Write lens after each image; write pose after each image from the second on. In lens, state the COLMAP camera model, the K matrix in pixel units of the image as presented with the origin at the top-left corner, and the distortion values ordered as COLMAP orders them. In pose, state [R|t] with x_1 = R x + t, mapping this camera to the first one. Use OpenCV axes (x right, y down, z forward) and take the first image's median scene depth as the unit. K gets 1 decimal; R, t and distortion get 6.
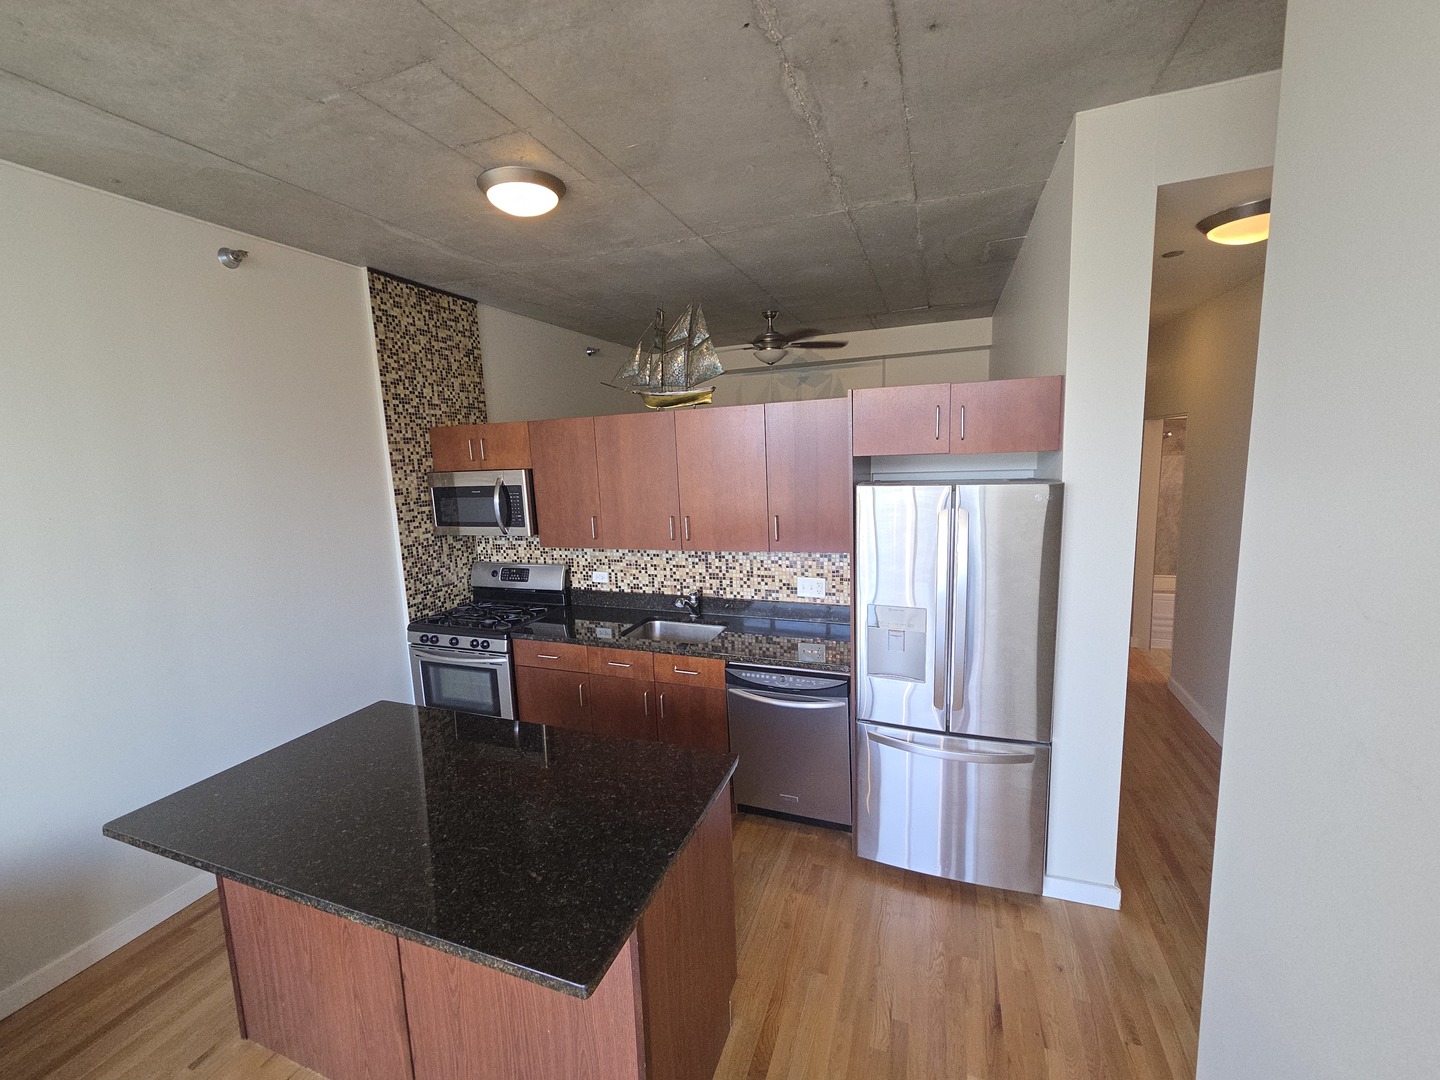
lens RADIAL K [[585.8, 0, 713.3], [0, 585.8, 537.5], [0, 0, 1]] dist [0.002345, -0.003067]
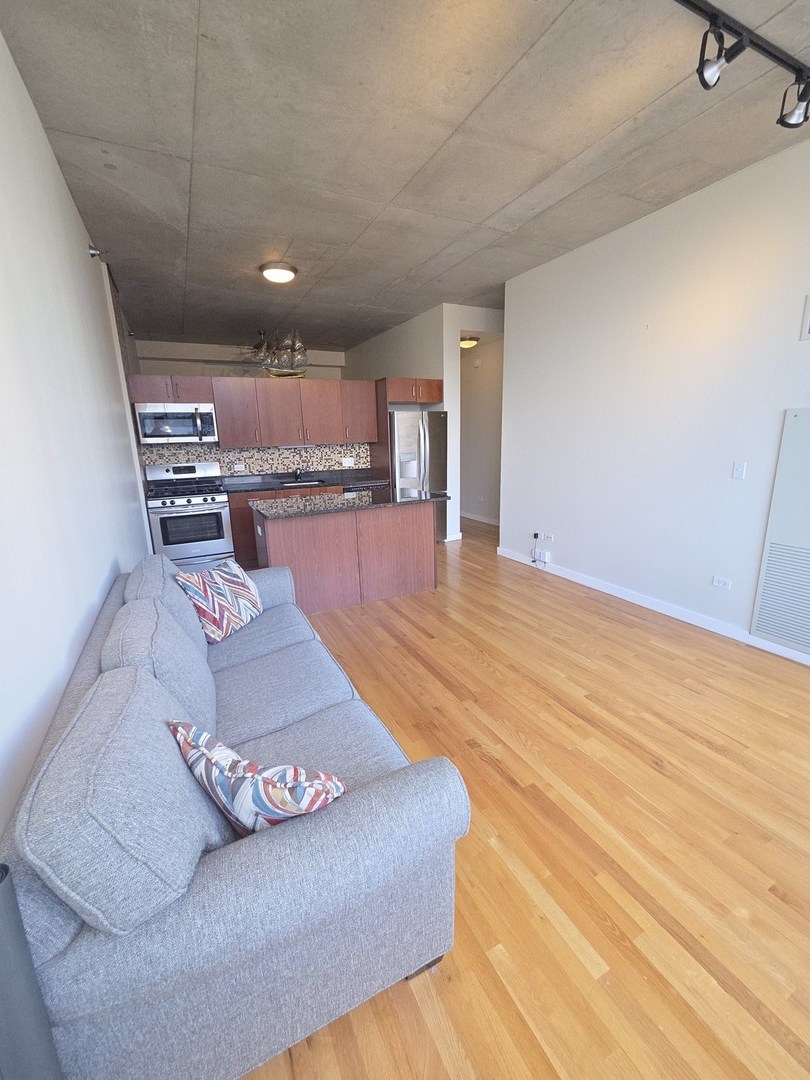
lens RADIAL K [[439.3, 0, 406.6], [0, 439.3, 536.8], [0, 0, 1]] dist [0.002345, -0.003067]
pose [[0.671467, -0.150047, 0.725685, -0.953765], [0.104859, 0.988671, 0.107398, 0.205895], [-0.733578, 0.003981, 0.679593, -0.362171]]
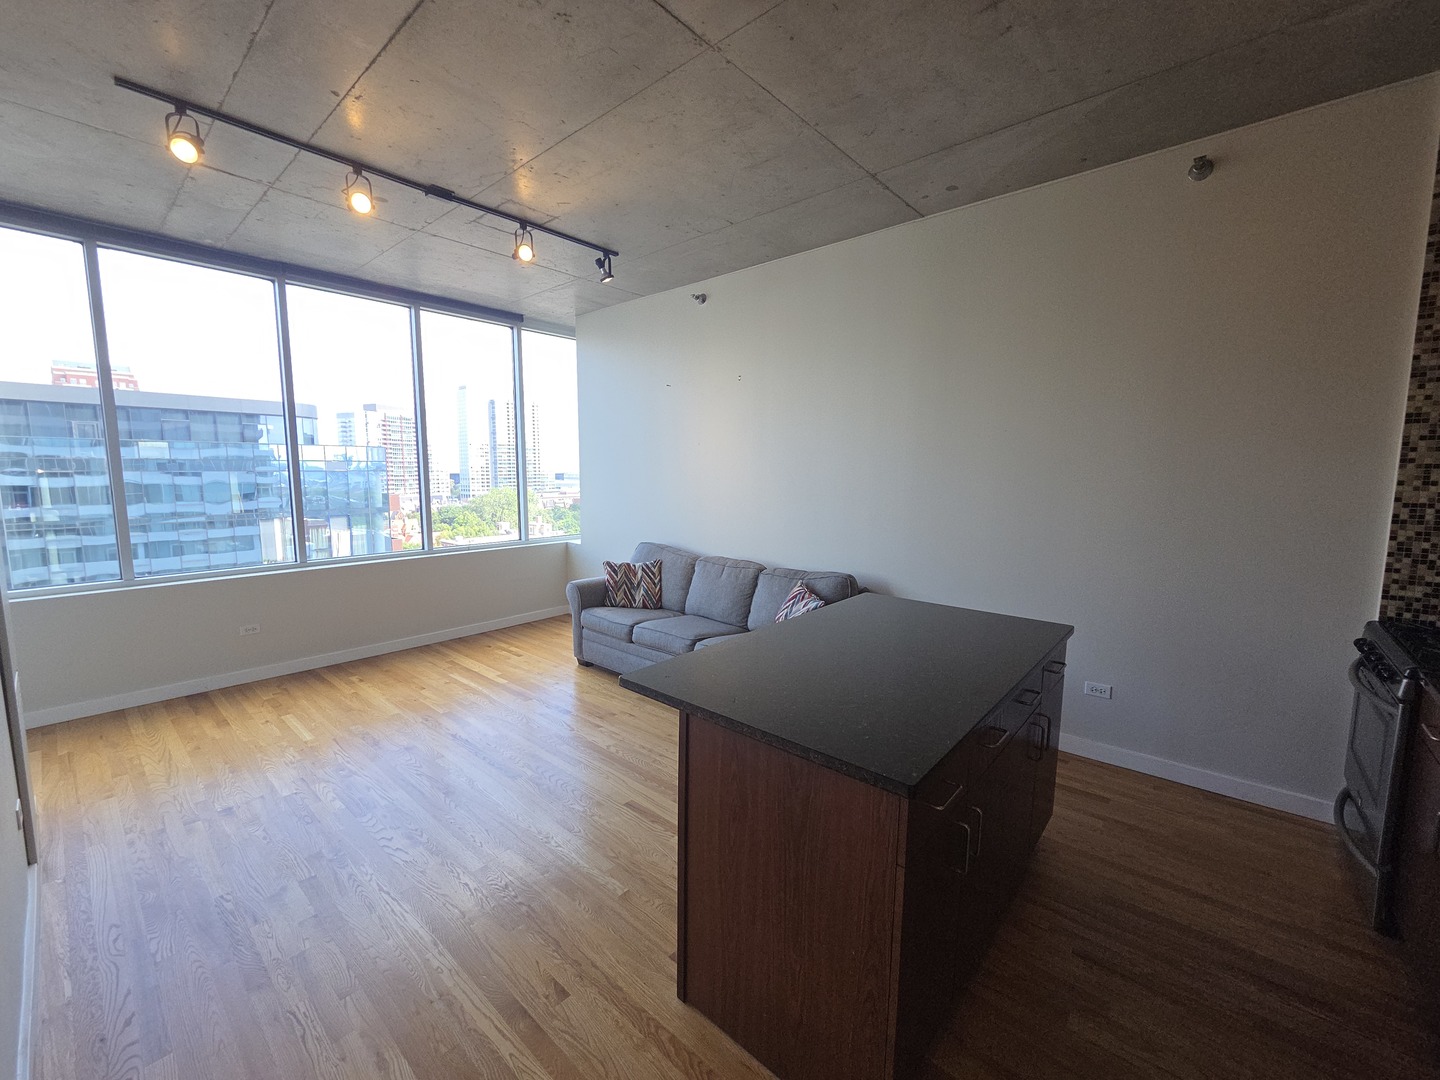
lens RADIAL K [[585.8, 0, 713.3], [0, 585.8, 537.5], [0, 0, 1]] dist [0.002345, -0.003067]
pose [[-0.346786, 0.146457, -0.926440, 0.343405], [-0.121964, 0.972307, 0.199361, 0.016046], [0.929981, 0.182128, -0.319319, 0.513635]]
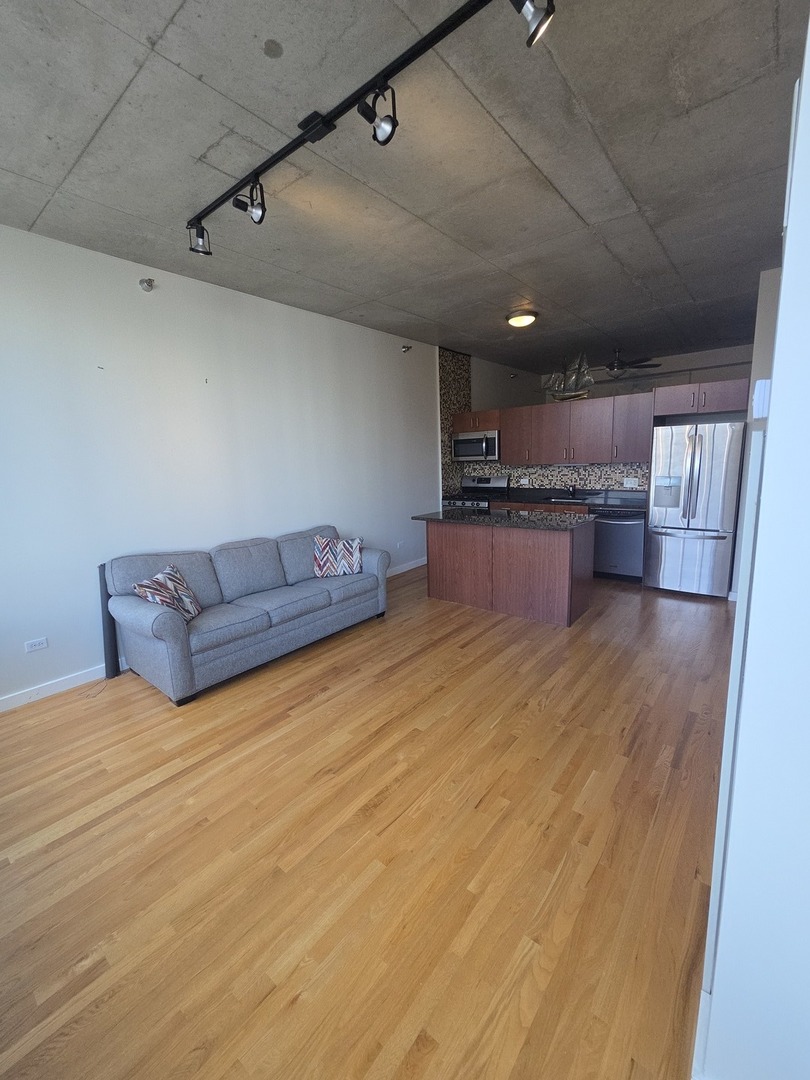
lens RADIAL K [[439.3, 0, 406.6], [0, 439.3, 536.8], [0, 0, 1]] dist [0.002345, -0.003067]
pose [[0.949746, 0.060138, -0.307190, -0.102180], [-0.044492, 0.997343, 0.057690, 0.214668], [0.309843, -0.041123, 0.949898, -0.758357]]
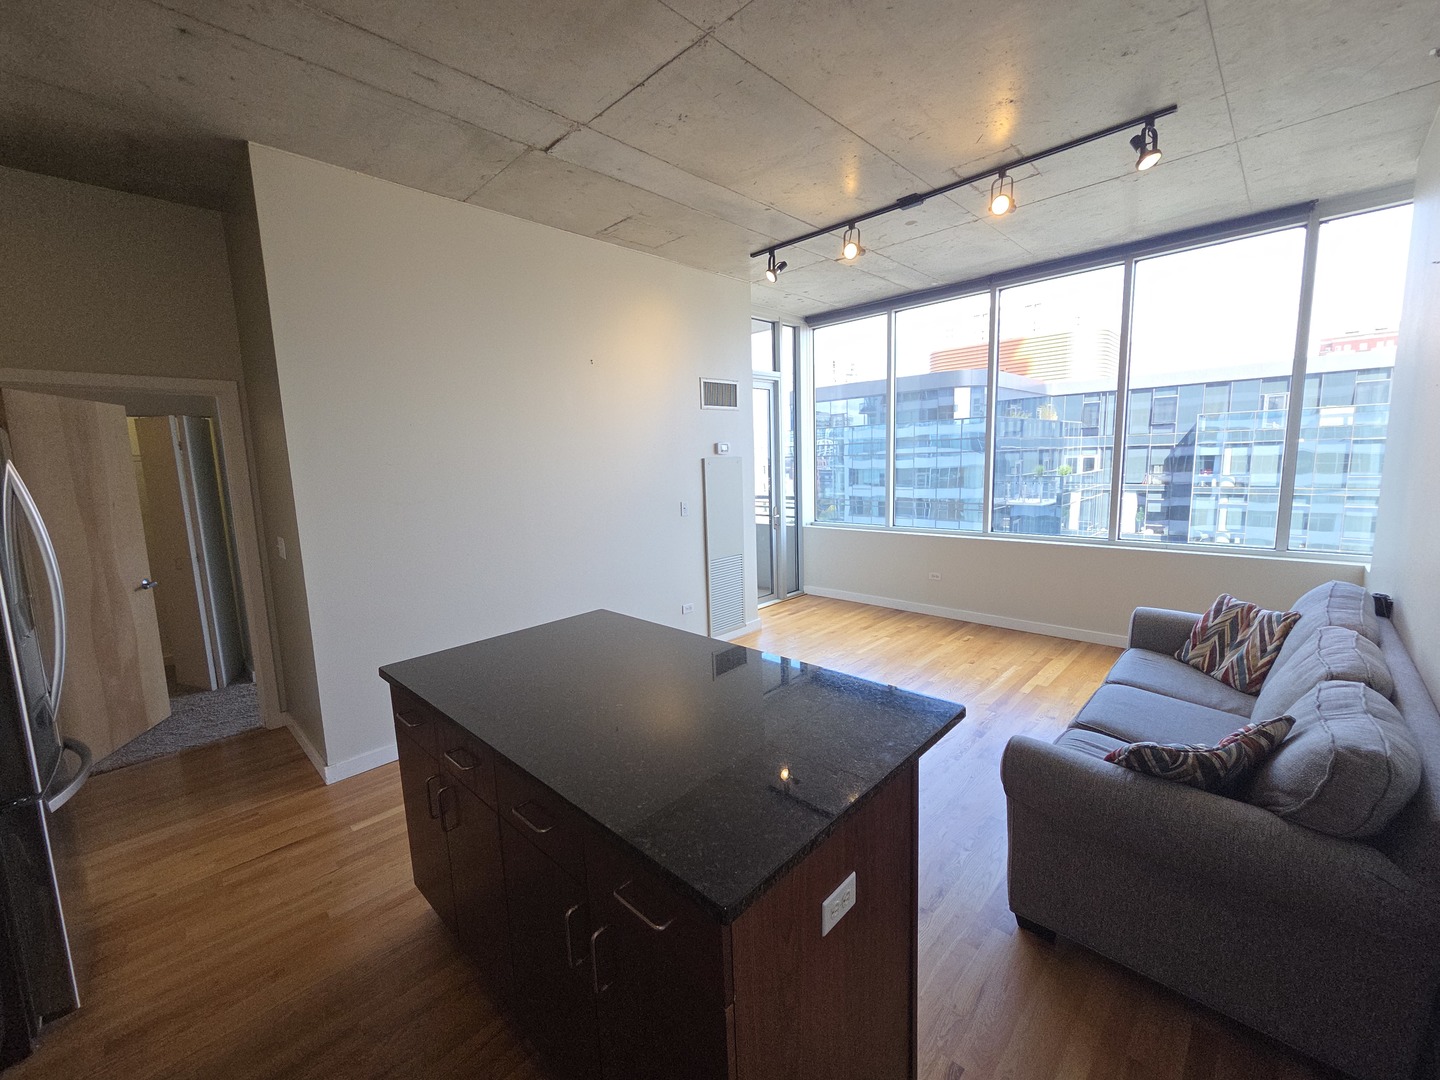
lens RADIAL K [[585.8, 0, 713.3], [0, 585.8, 537.5], [0, 0, 1]] dist [0.002345, -0.003067]
pose [[-0.913888, 0.015462, 0.405671, -0.494041], [0.126247, 0.960552, 0.247795, -0.012700], [-0.385837, 0.277671, -0.879789, 0.870265]]
